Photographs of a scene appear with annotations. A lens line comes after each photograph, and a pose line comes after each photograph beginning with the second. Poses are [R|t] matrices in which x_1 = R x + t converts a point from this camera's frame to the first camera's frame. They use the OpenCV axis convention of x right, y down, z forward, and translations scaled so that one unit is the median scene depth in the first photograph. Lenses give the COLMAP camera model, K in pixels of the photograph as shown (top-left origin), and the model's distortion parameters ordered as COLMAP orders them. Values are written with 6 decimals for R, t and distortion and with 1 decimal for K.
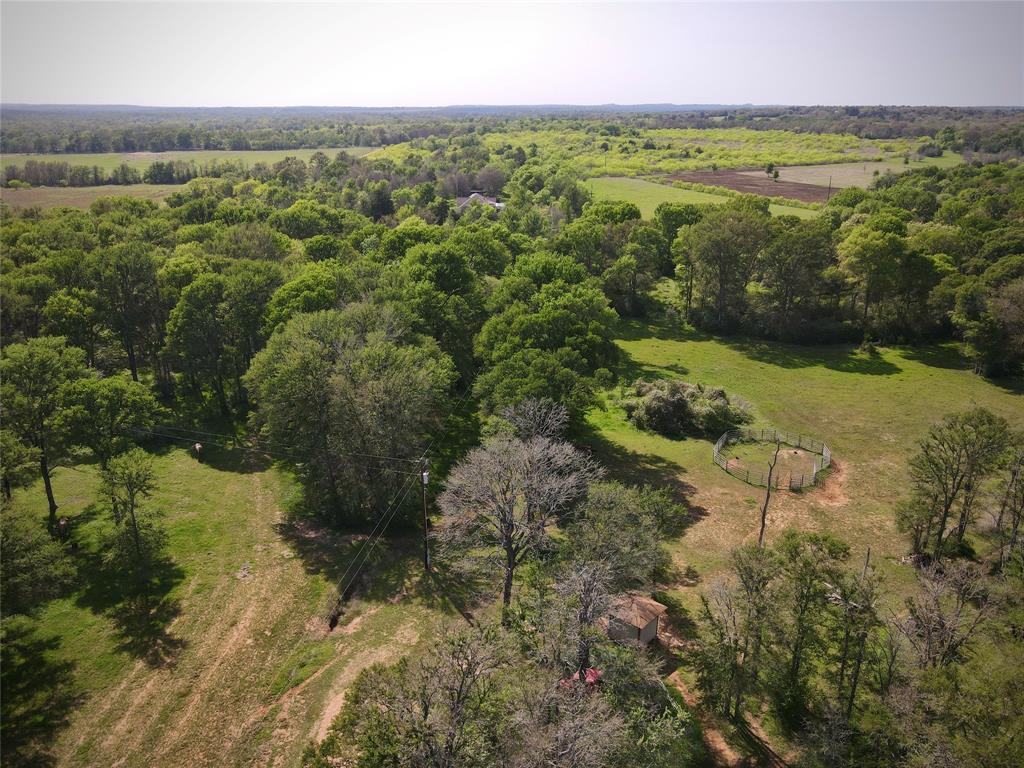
lens RADIAL K [[741.5, 0, 513.4], [0, 741.5, 403.0], [0, 0, 1]] dist [0.012805, 0.014808]
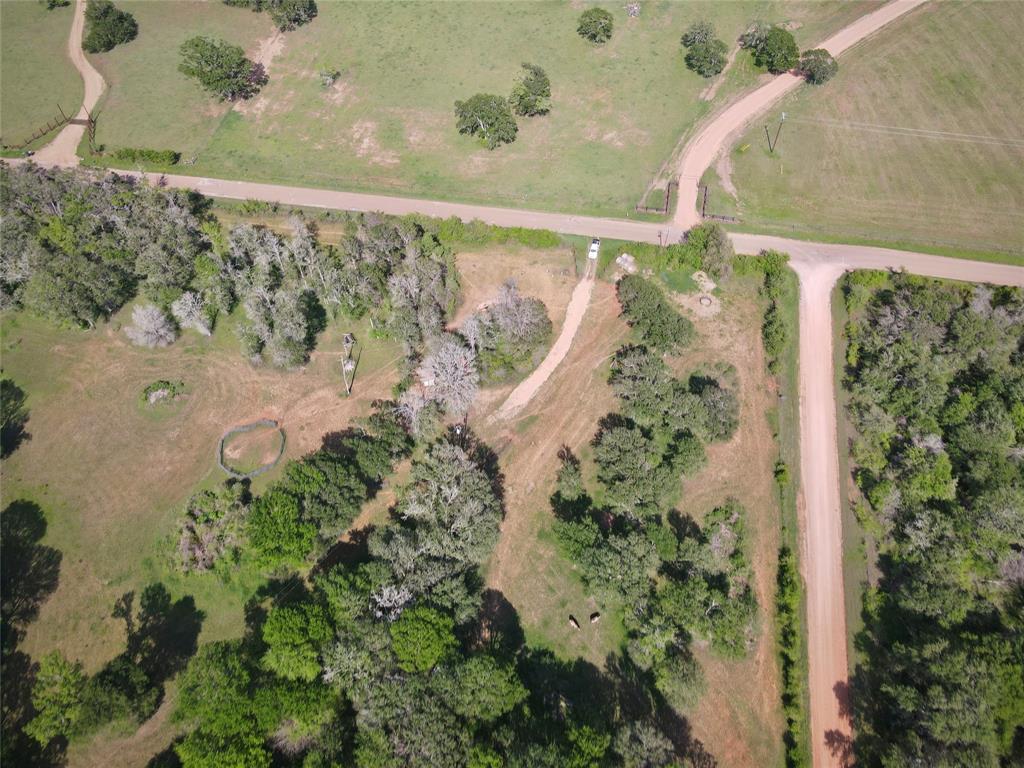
lens RADIAL K [[741.5, 0, 516.7], [0, 741.5, 380.9], [0, 0, 1]] dist [0.012805, 0.014808]
pose [[-0.843168, -0.431263, 0.321060, -0.718750], [0.202767, 0.297993, 0.932784, -1.571184], [-0.497948, 0.851594, -0.163812, 0.877621]]
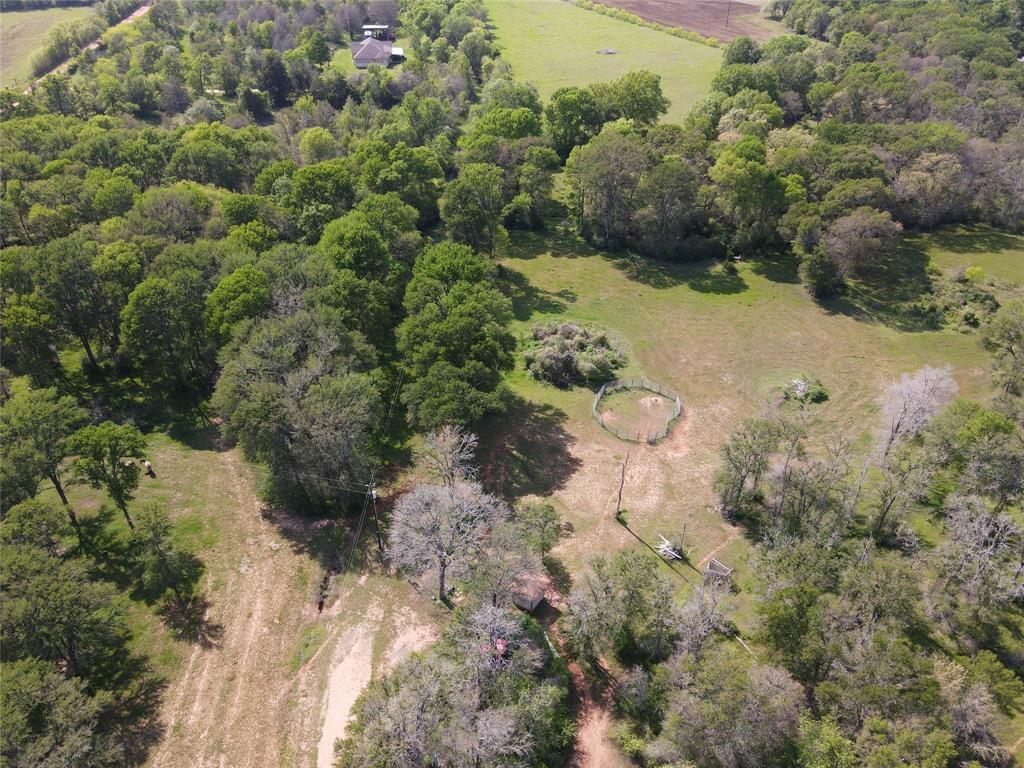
lens RADIAL K [[741.5, 0, 513.1], [0, 741.5, 395.2], [0, 0, 1]] dist [0.012805, 0.014808]
pose [[0.992240, -0.078538, 0.096397, 0.012730], [0.049237, 0.960069, 0.275397, -0.330567], [-0.114177, -0.268513, 0.956485, -0.210347]]
